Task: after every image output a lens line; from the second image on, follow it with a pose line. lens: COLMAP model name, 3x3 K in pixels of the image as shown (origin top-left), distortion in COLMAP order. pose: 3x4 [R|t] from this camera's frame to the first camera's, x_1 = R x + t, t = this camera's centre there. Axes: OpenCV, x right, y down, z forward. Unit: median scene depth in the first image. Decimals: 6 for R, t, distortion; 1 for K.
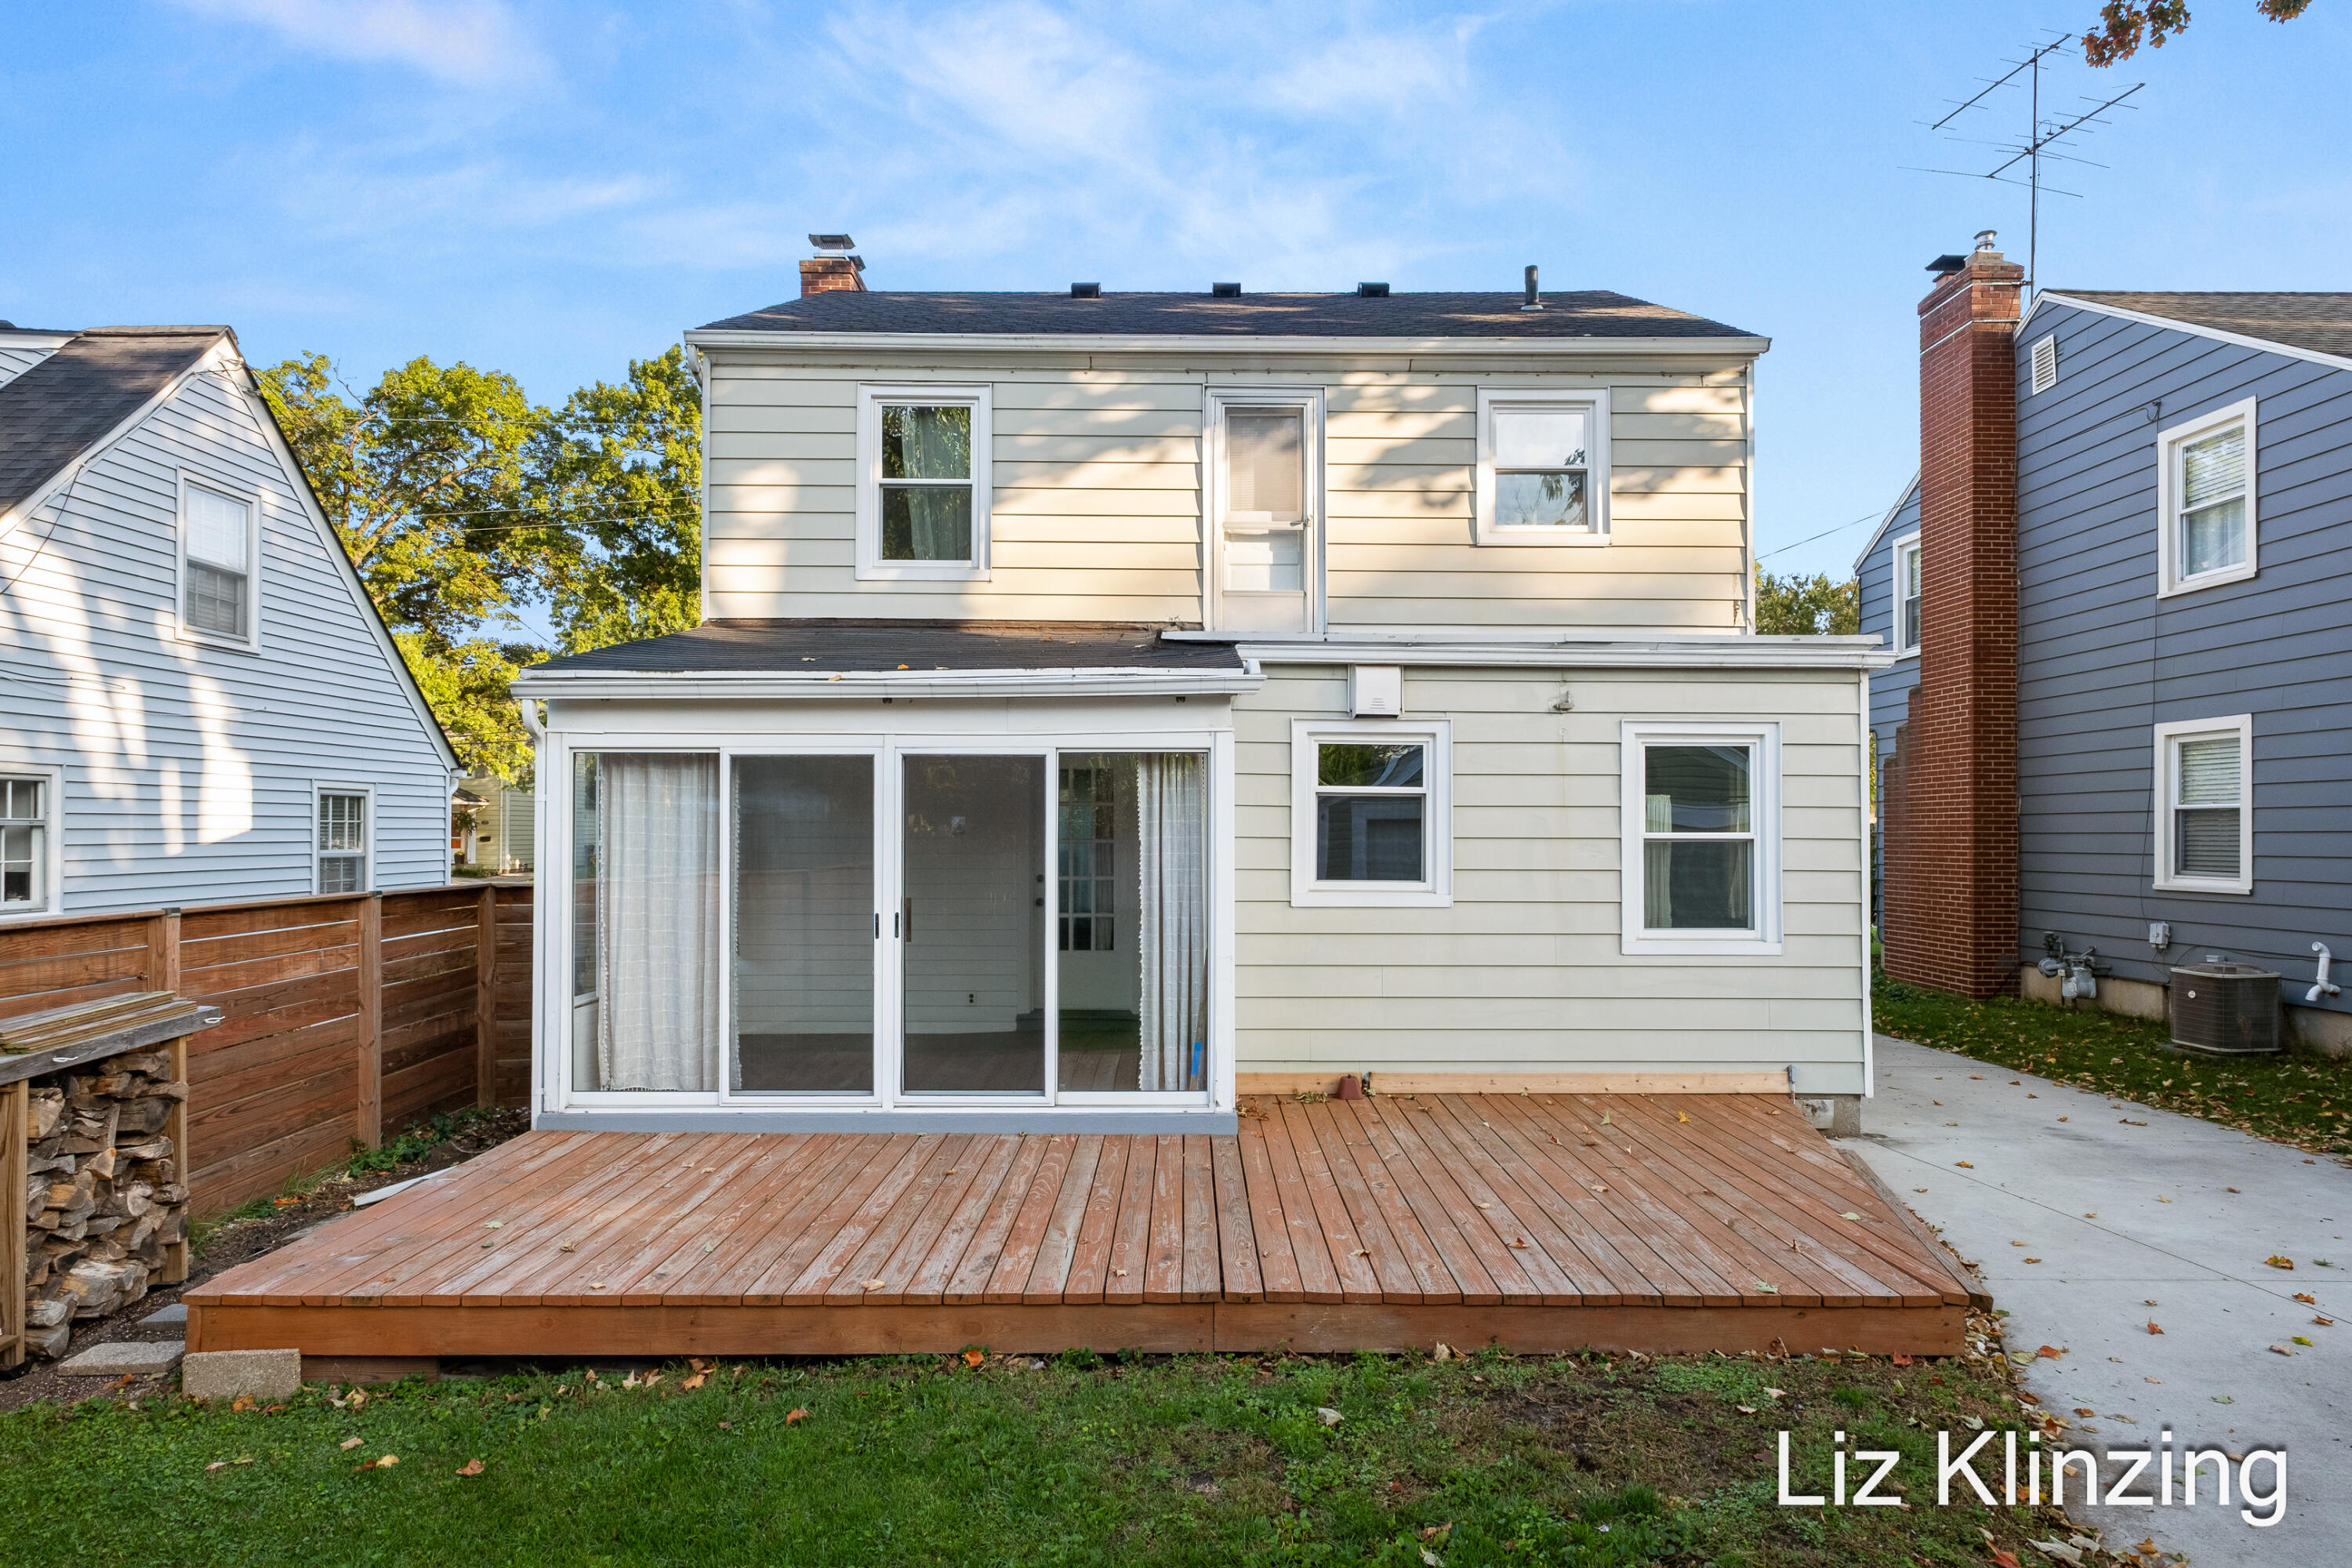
lens RADIAL K [[1281.8, 0, 1164.8], [0, 1281.8, 825.6], [0, 0, 1]] dist [-0.001112, -0.000412]
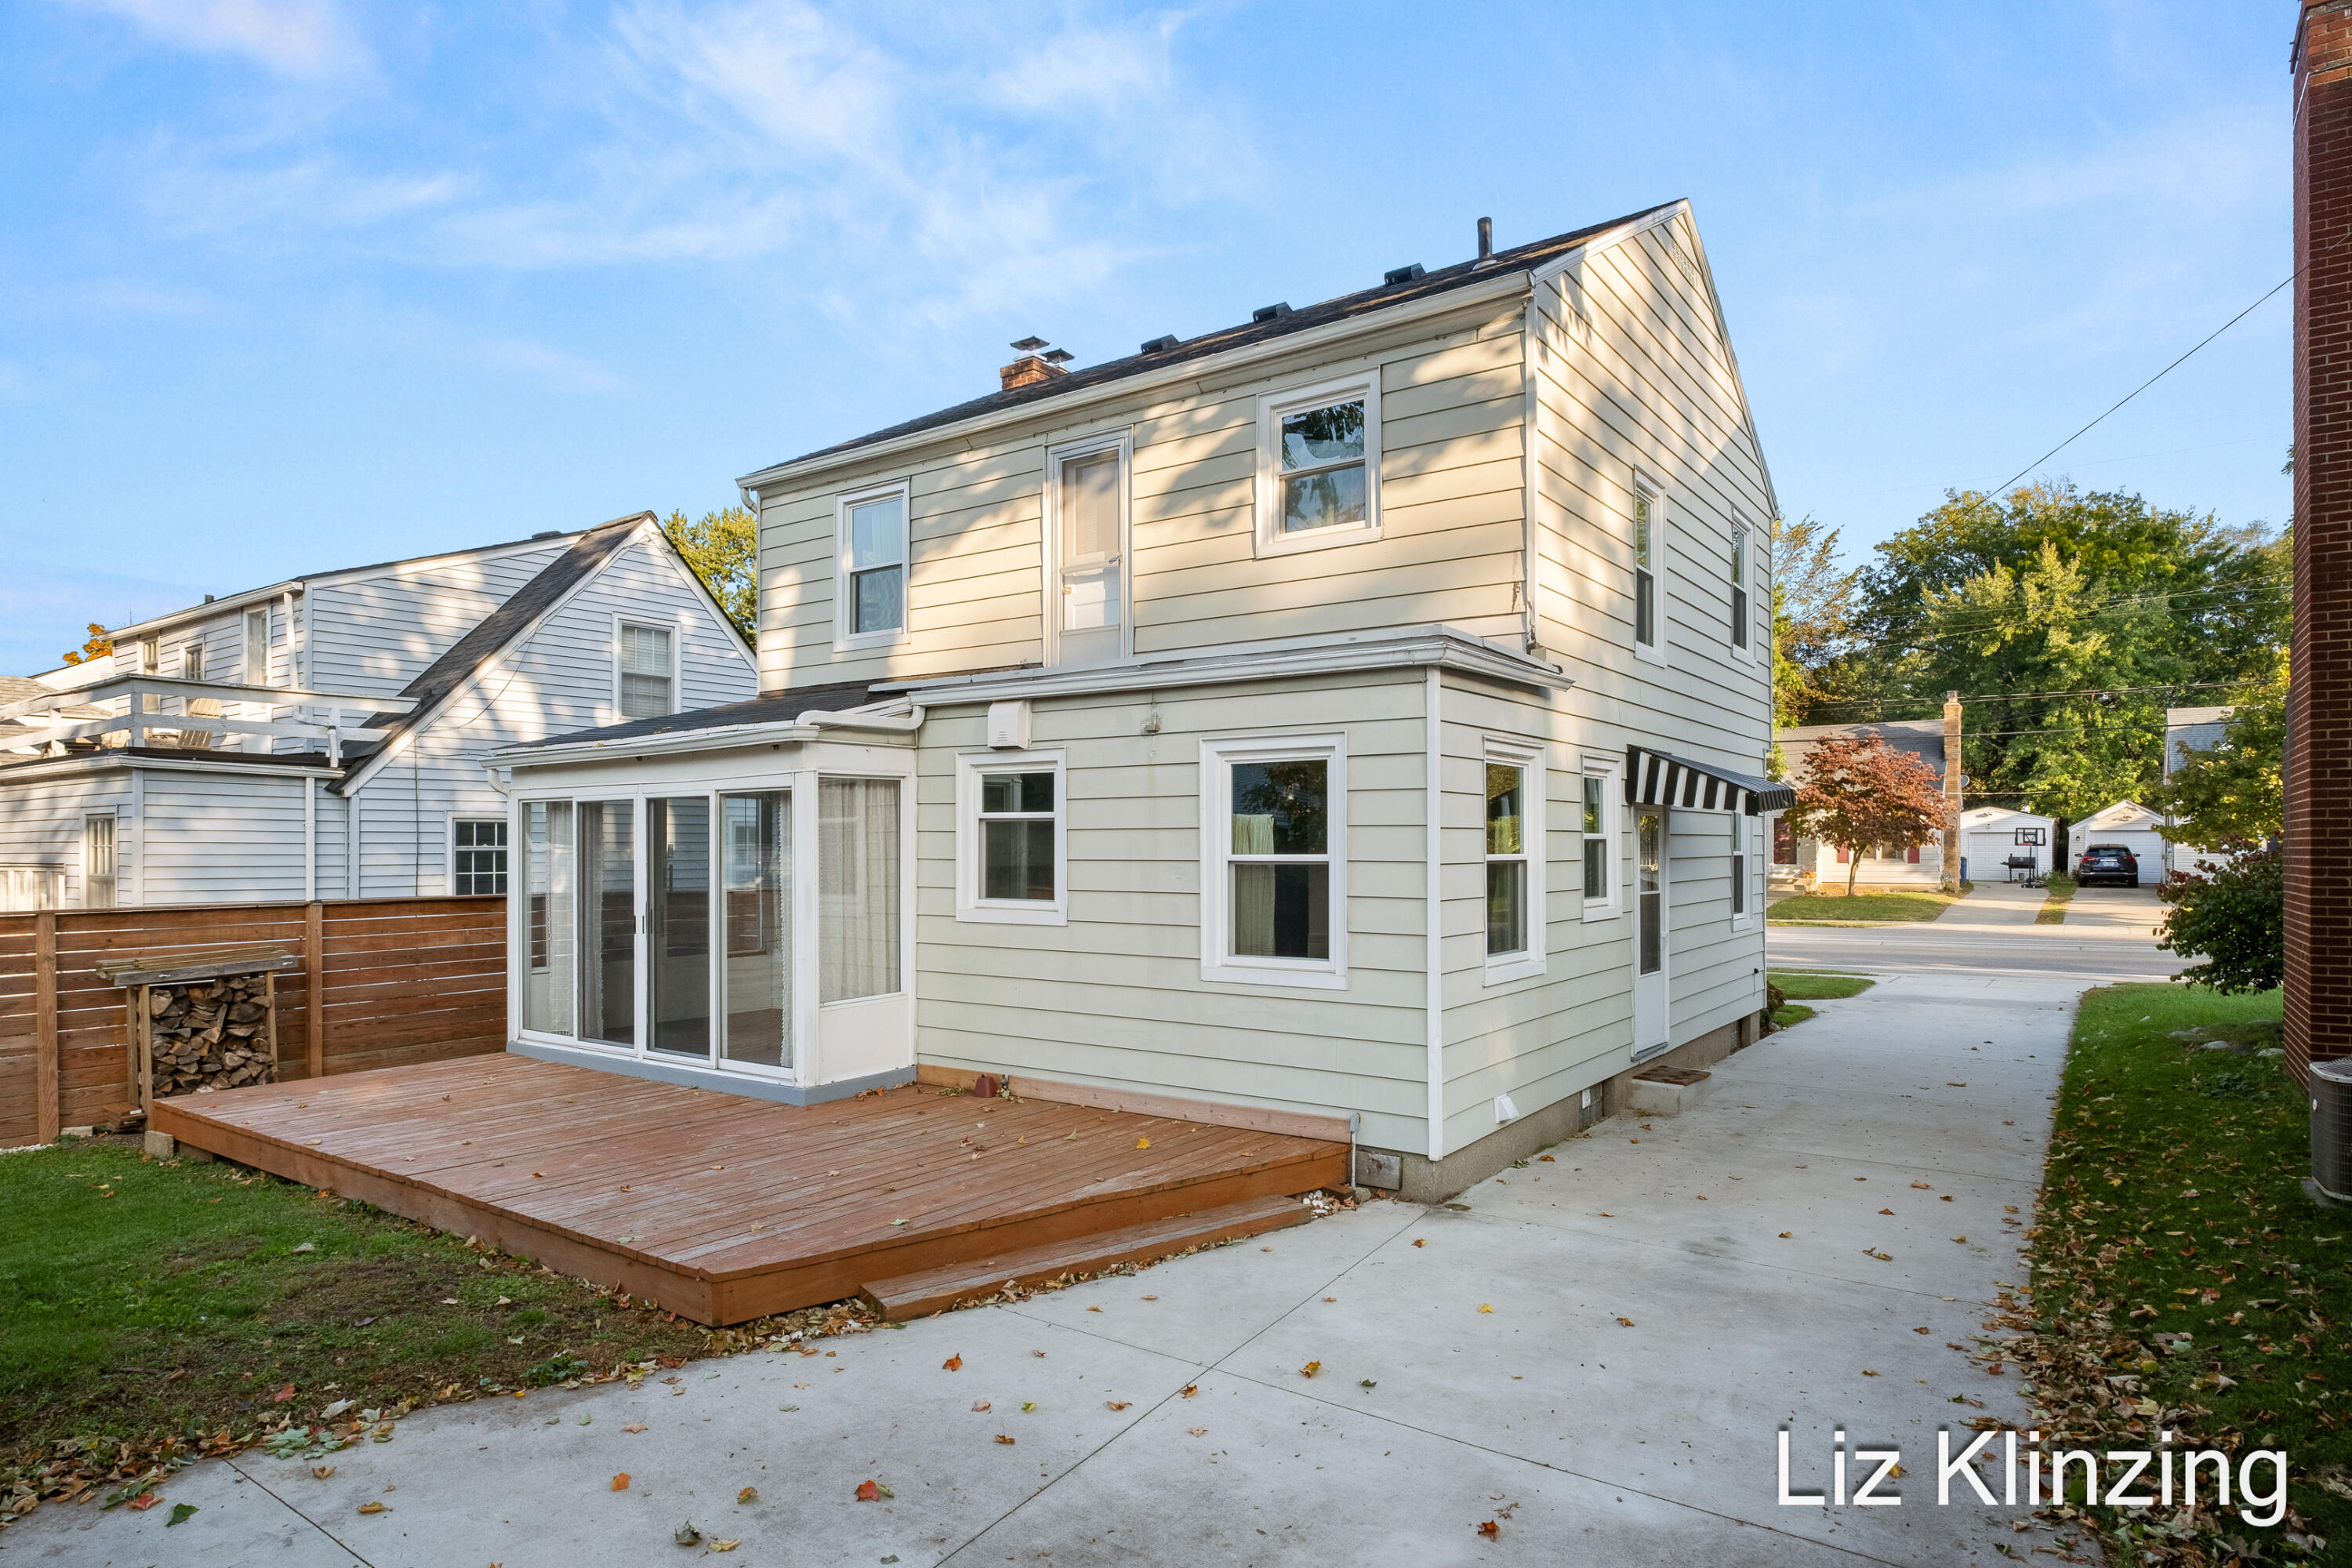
lens RADIAL K [[1337.7, 0, 1199.2], [0, 1337.7, 847.0], [0, 0, 1]] dist [-0.003887, -0.000329]
pose [[0.807362, -0.004466, -0.590040, 0.813463], [0.008106, 0.999961, 0.003523, -0.003302], [0.590001, -0.007628, 0.807366, 0.152996]]
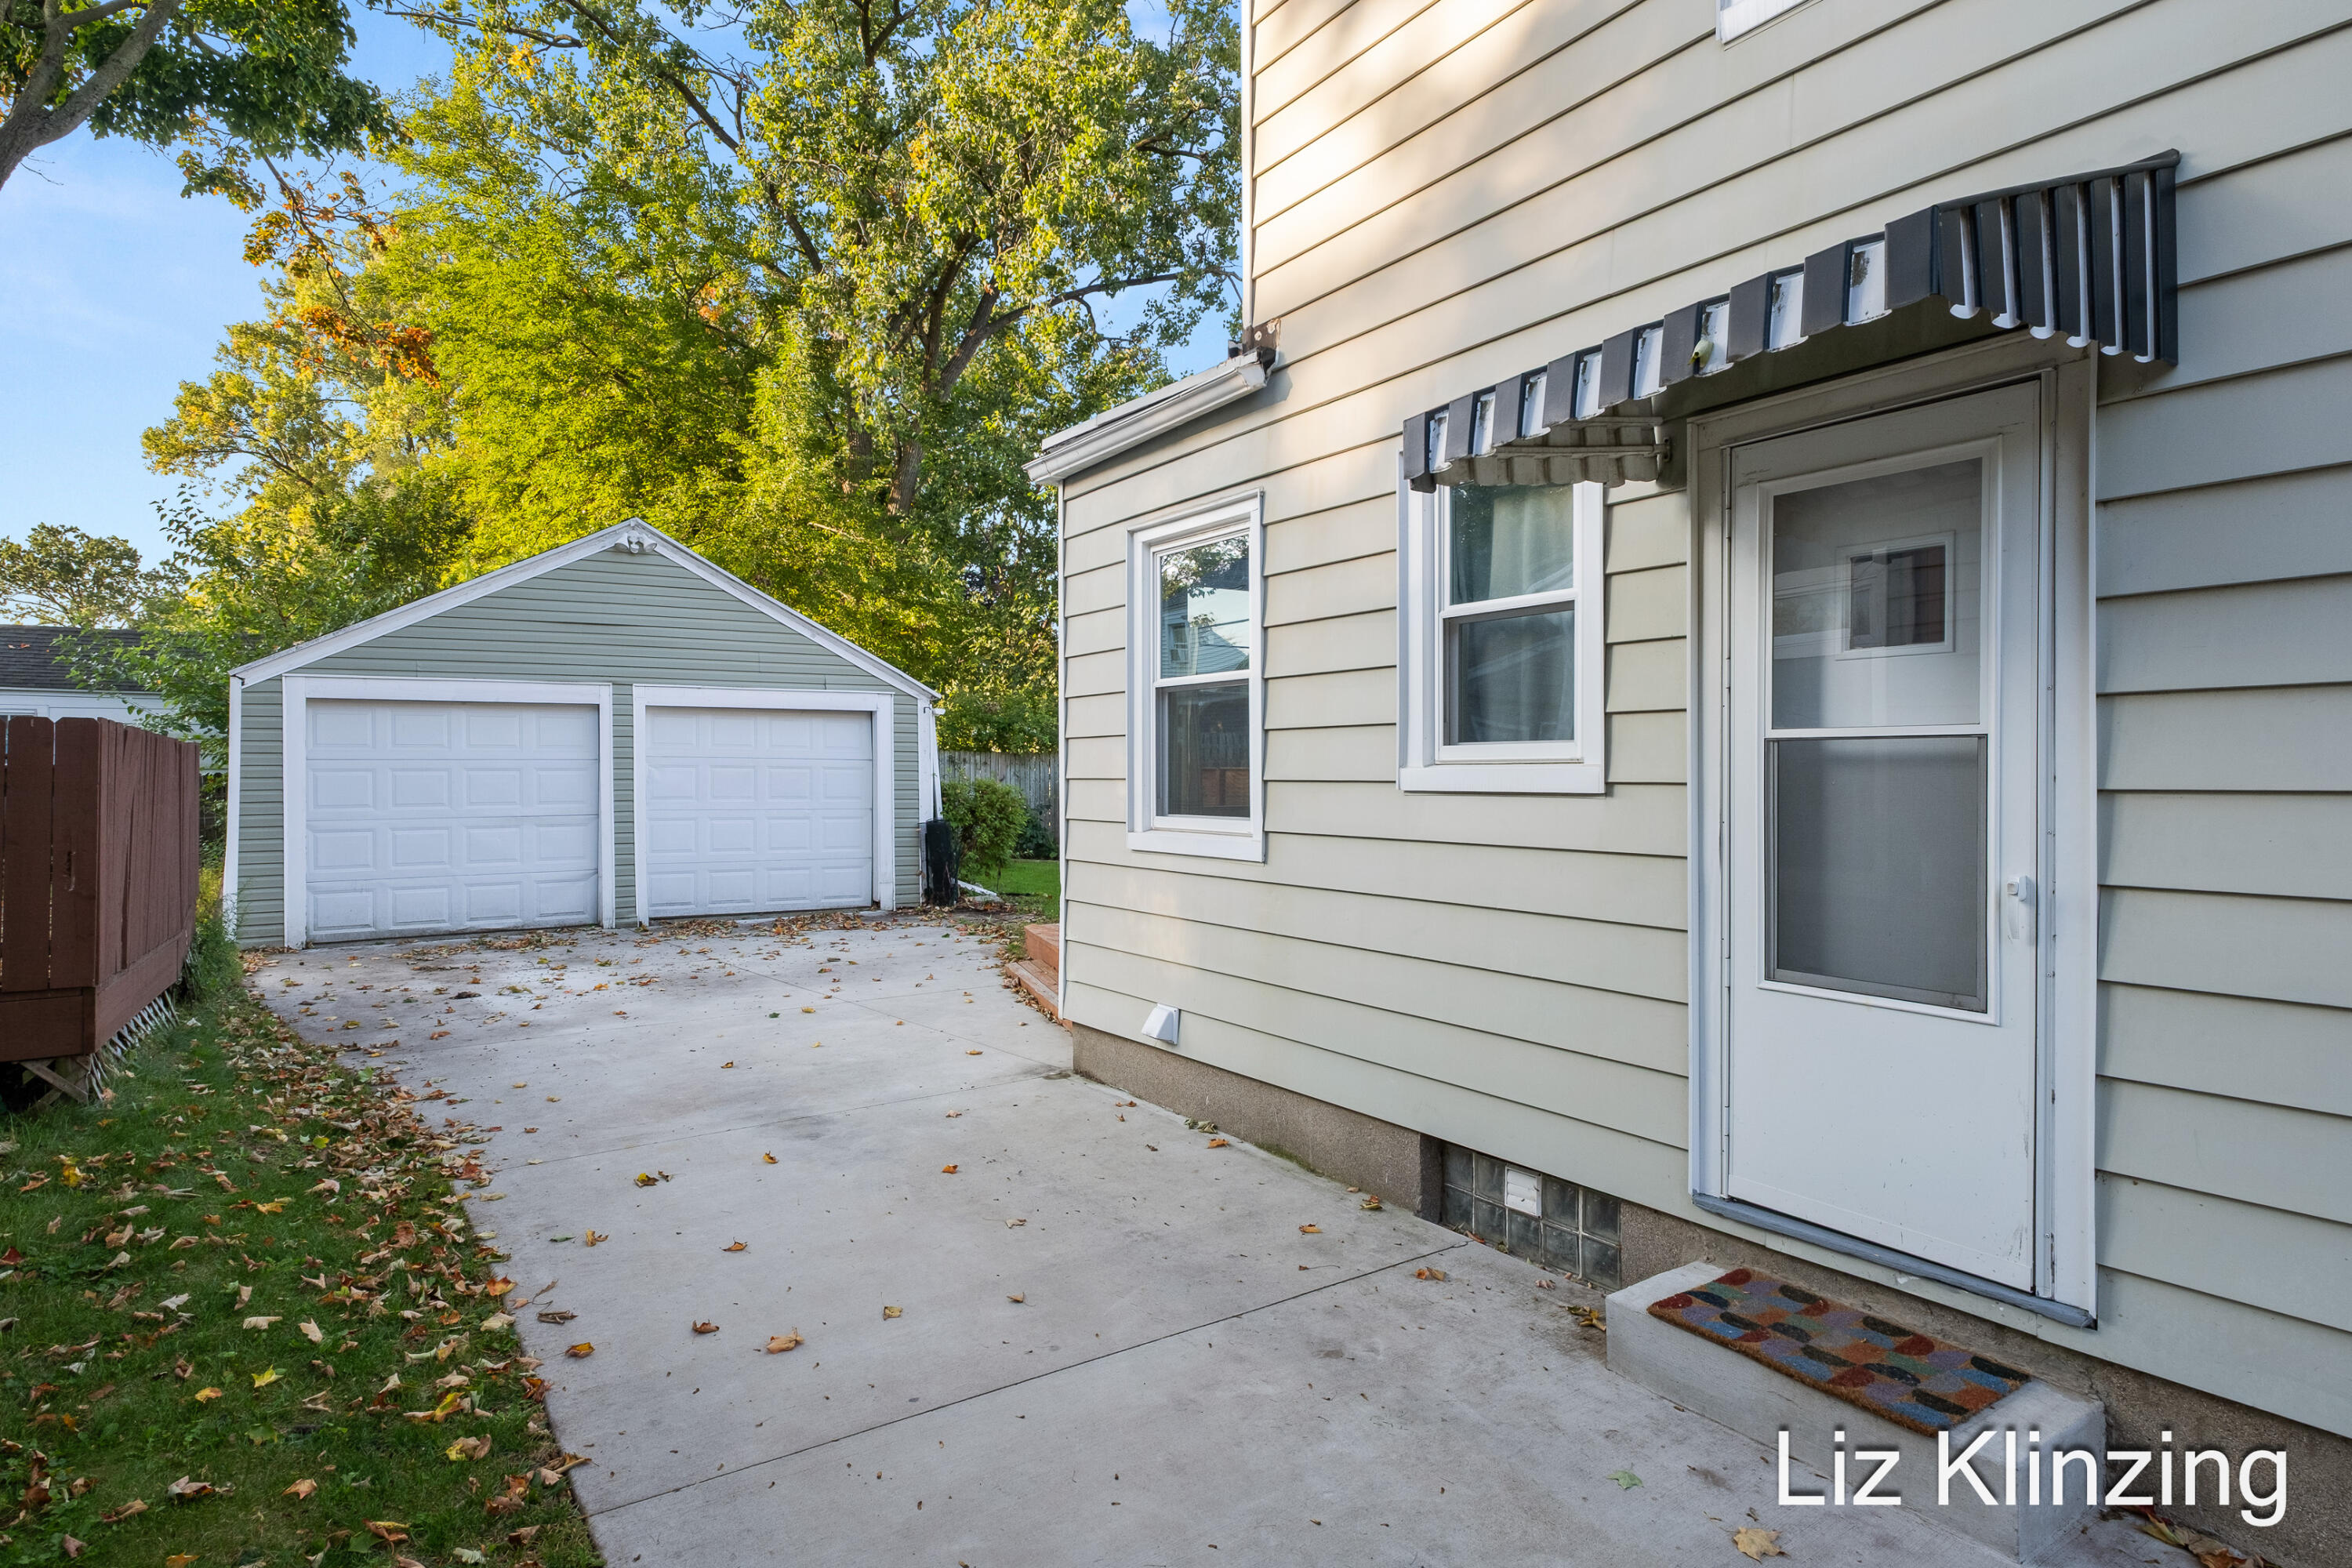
lens RADIAL K [[1281.8, 0, 1156.9], [0, 1281.8, 790.0], [0, 0, 1]] dist [-0.001112, -0.000412]
pose [[-0.852643, 0.012317, -0.522349, 0.783032], [0.006649, 0.999897, 0.012725, 0.050883], [0.522452, 0.007377, -0.852637, 1.488372]]
